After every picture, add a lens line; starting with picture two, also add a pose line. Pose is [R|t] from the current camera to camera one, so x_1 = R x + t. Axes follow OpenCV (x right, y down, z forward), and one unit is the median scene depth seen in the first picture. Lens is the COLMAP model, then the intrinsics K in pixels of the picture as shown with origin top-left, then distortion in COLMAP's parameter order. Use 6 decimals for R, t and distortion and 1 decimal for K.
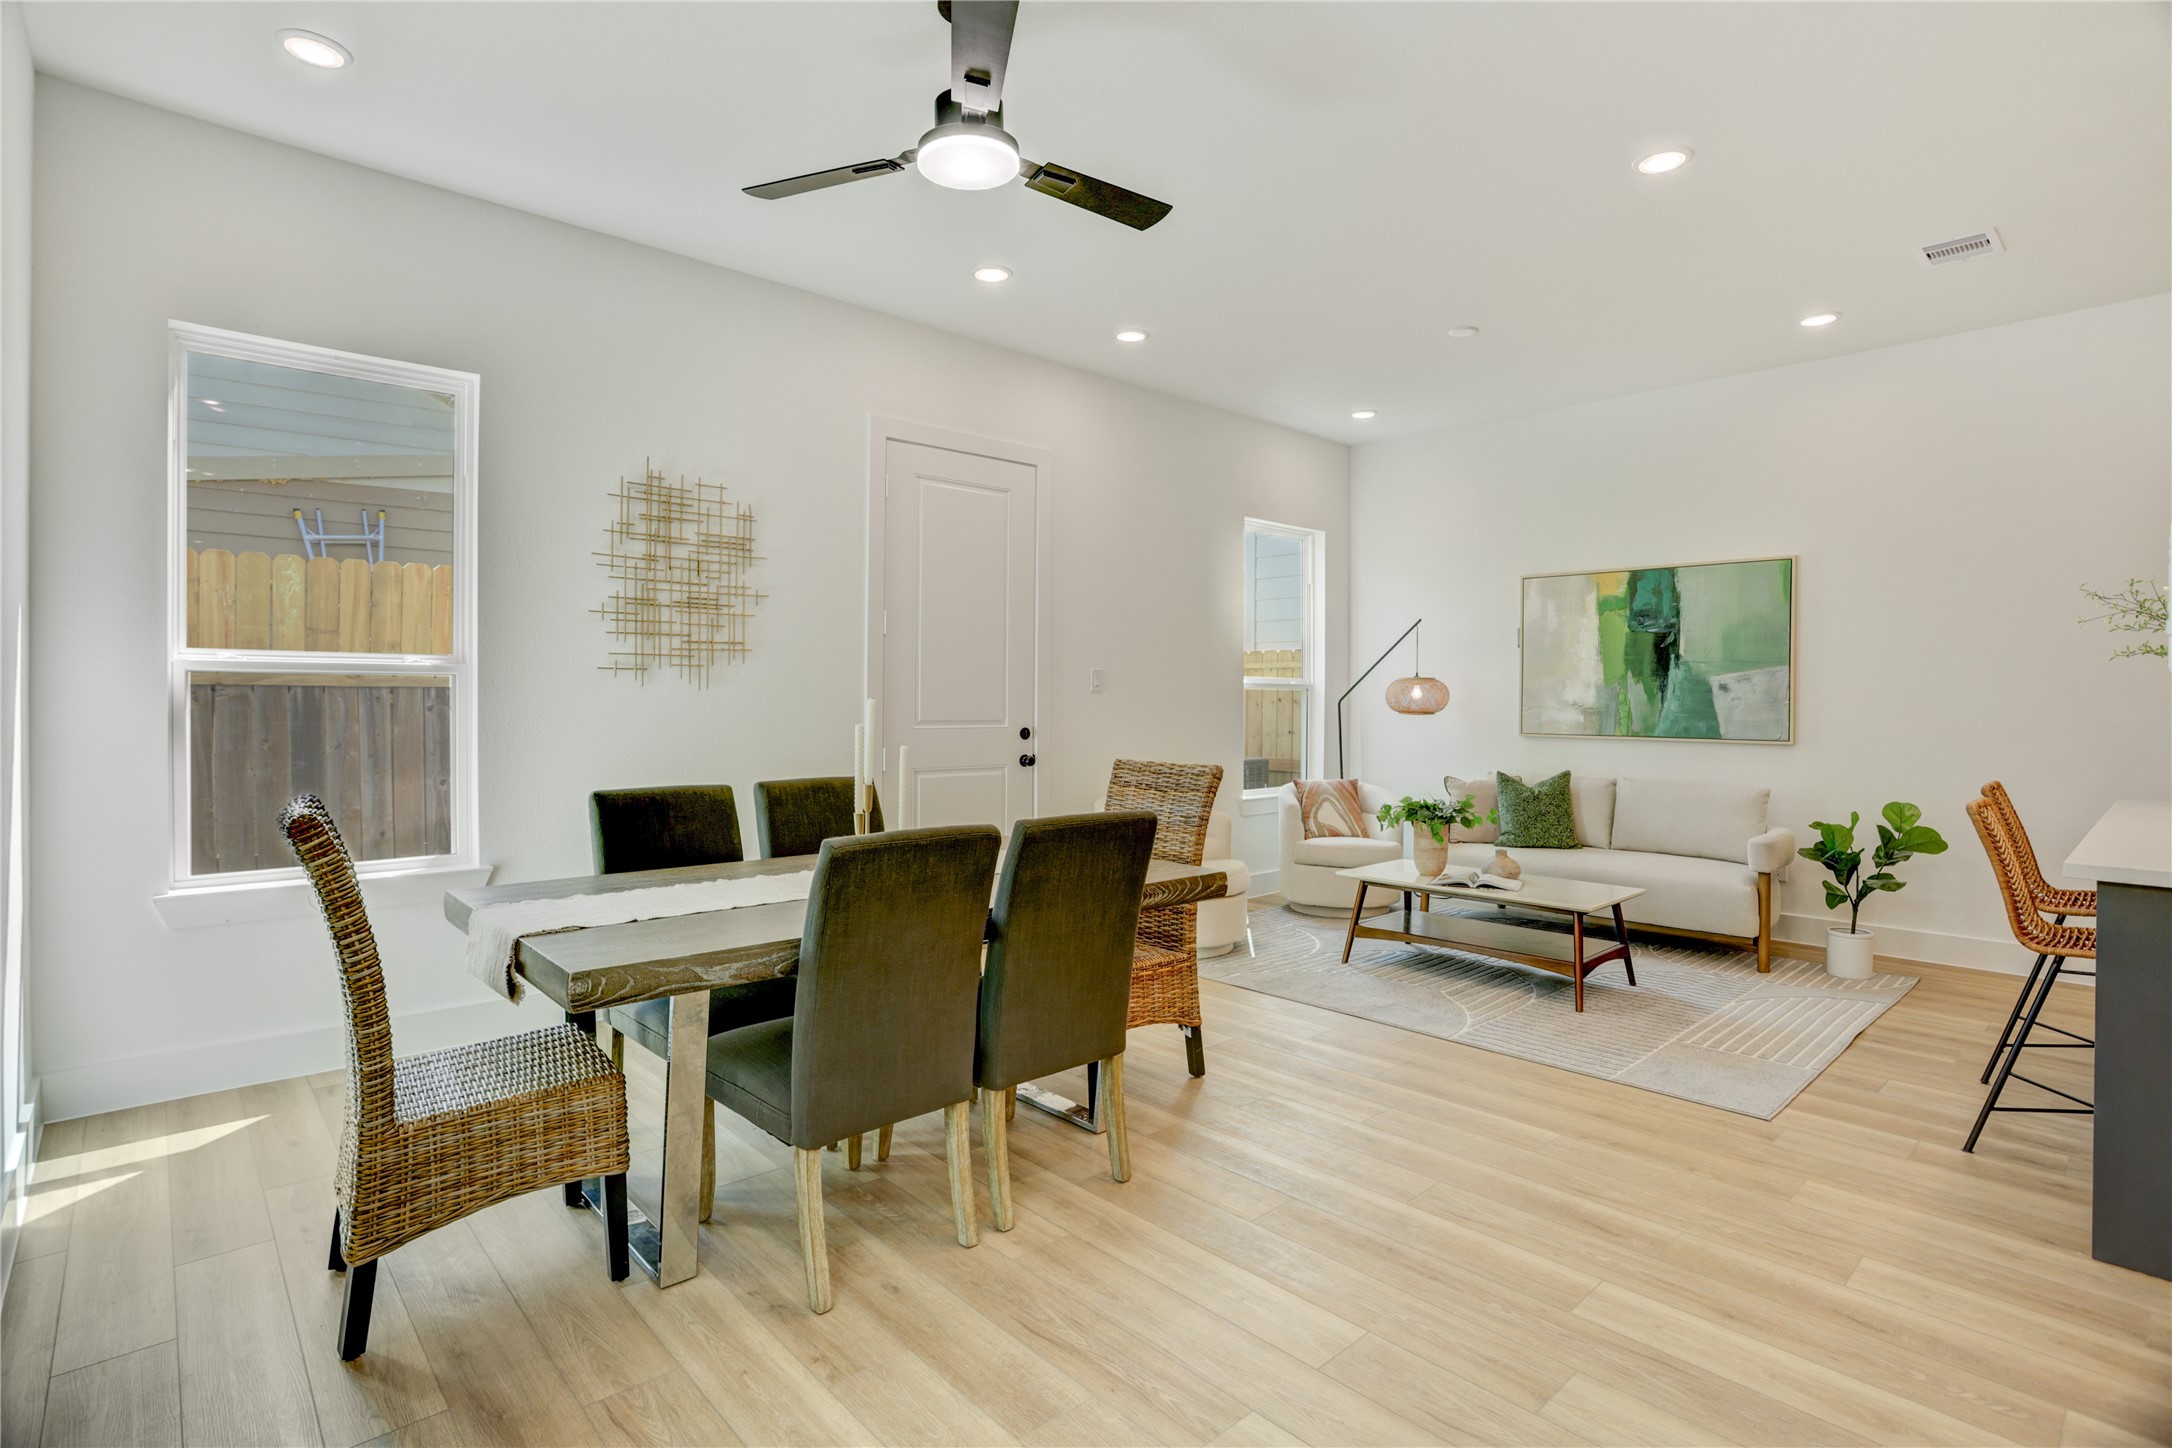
lens RADIAL K [[1060.9, 0, 1069.7], [0, 1060.9, 722.6], [0, 0, 1]] dist [-0.019470, 0.000339]
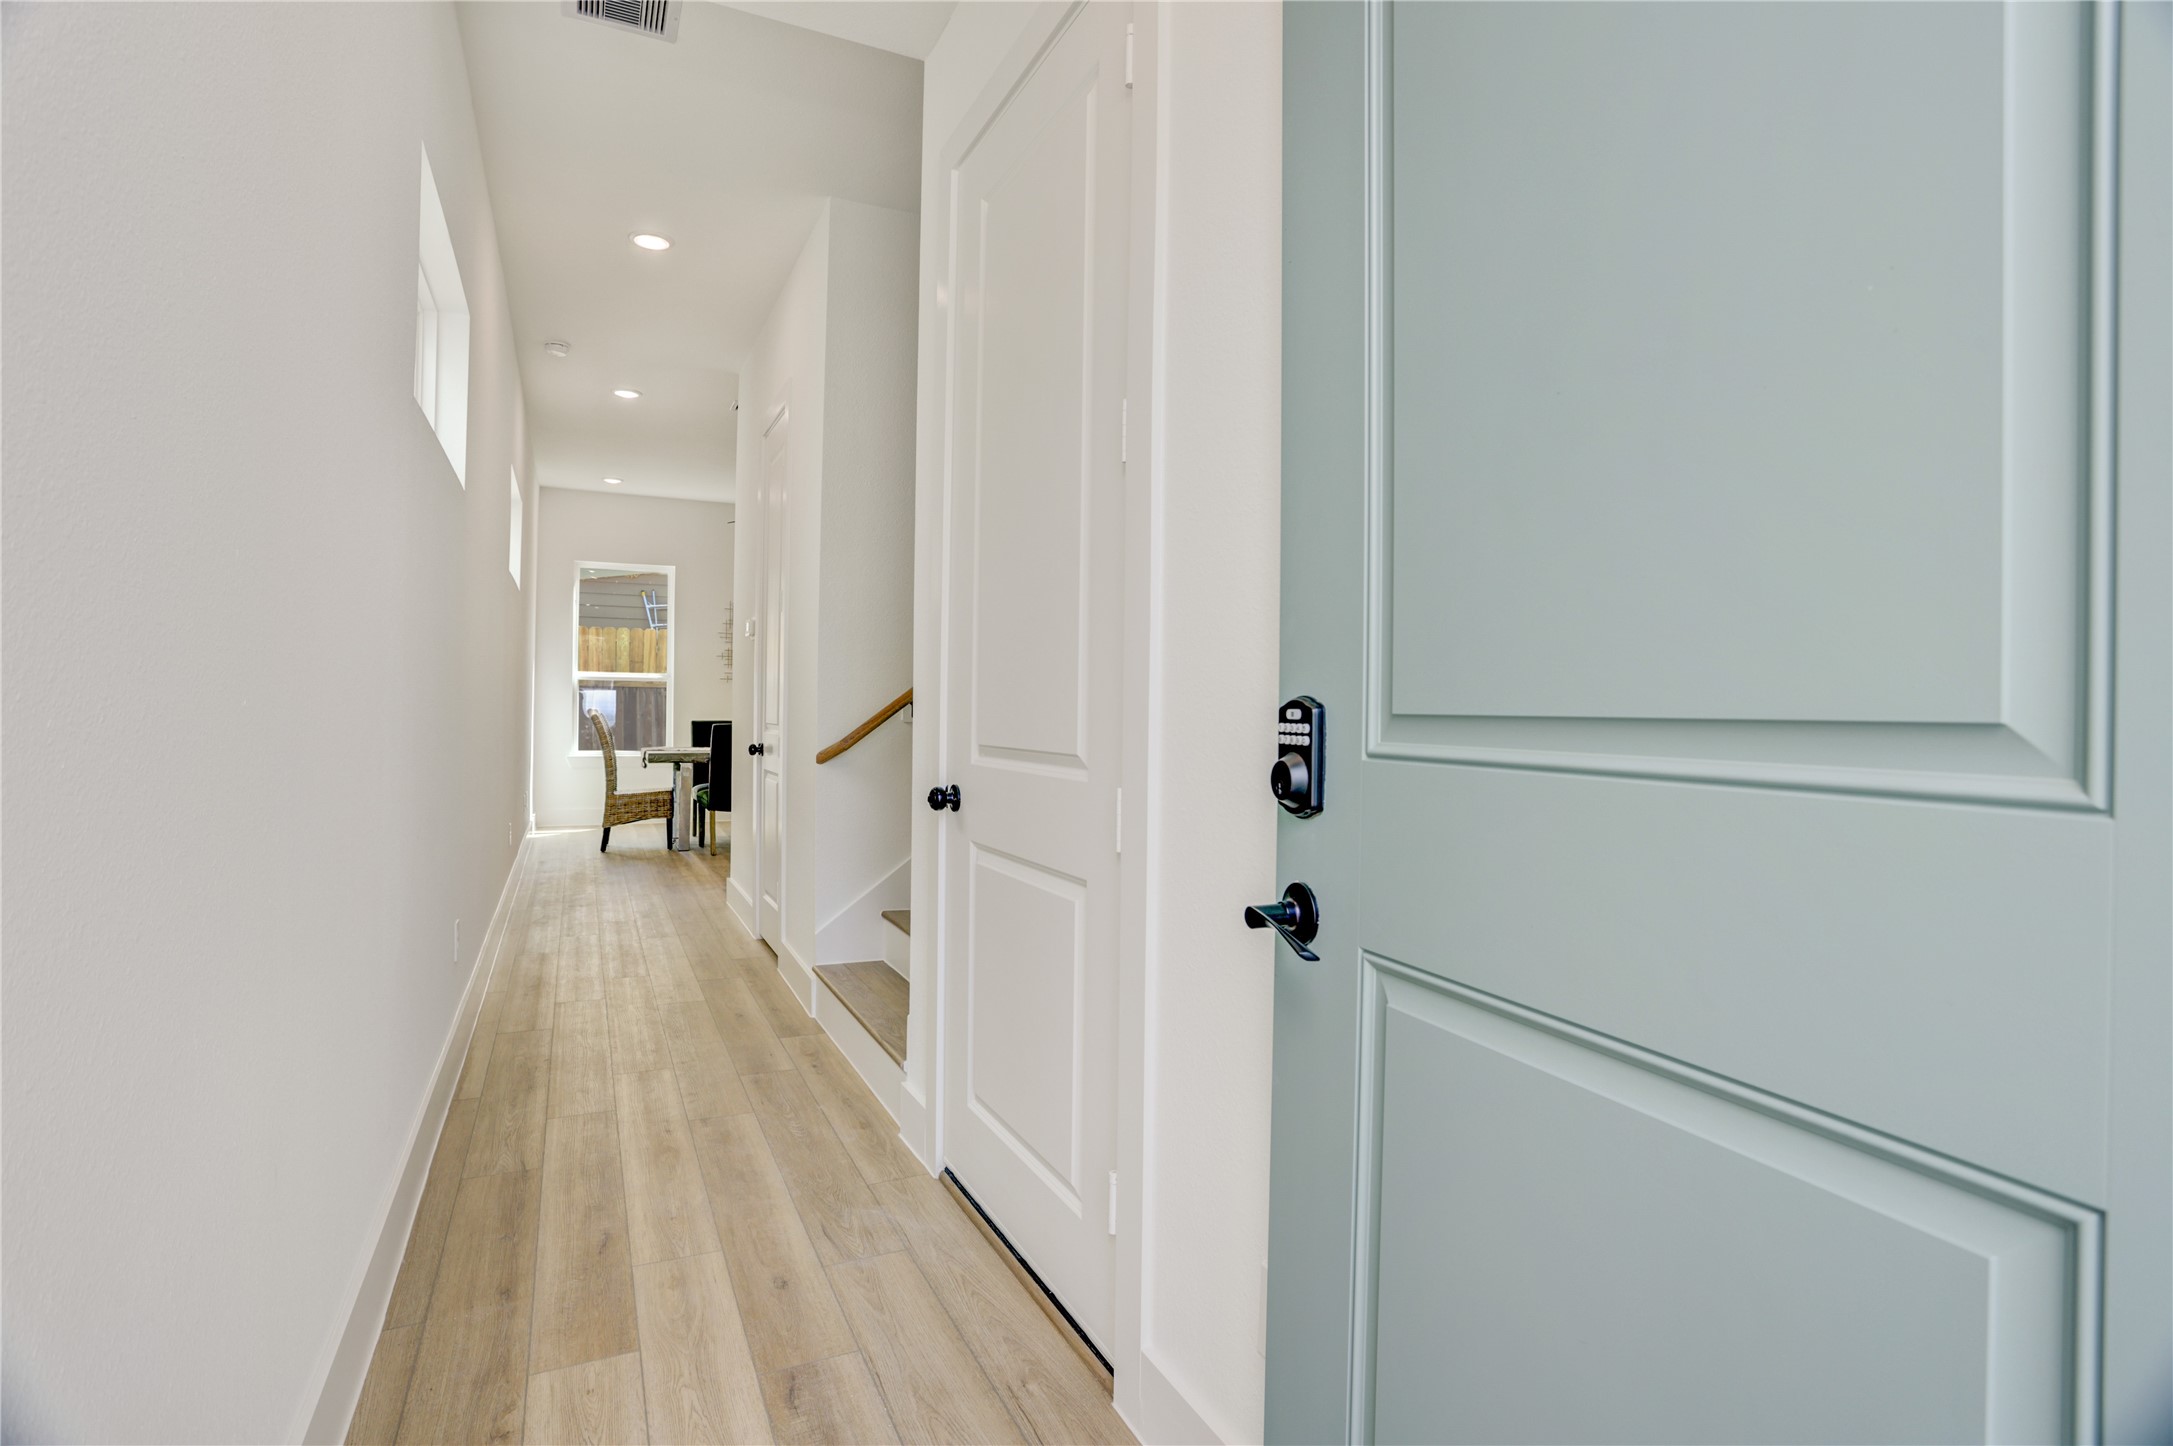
lens RADIAL K [[1061.4, 0, 1070.2], [0, 1061.4, 721.6], [0, 0, 1]] dist [-0.019470, 0.000339]
pose [[0.959256, 0.013164, -0.282232, 1.054310], [-0.017186, 0.999783, -0.011782, 0.065189], [0.282015, 0.016153, 0.959274, -1.160115]]
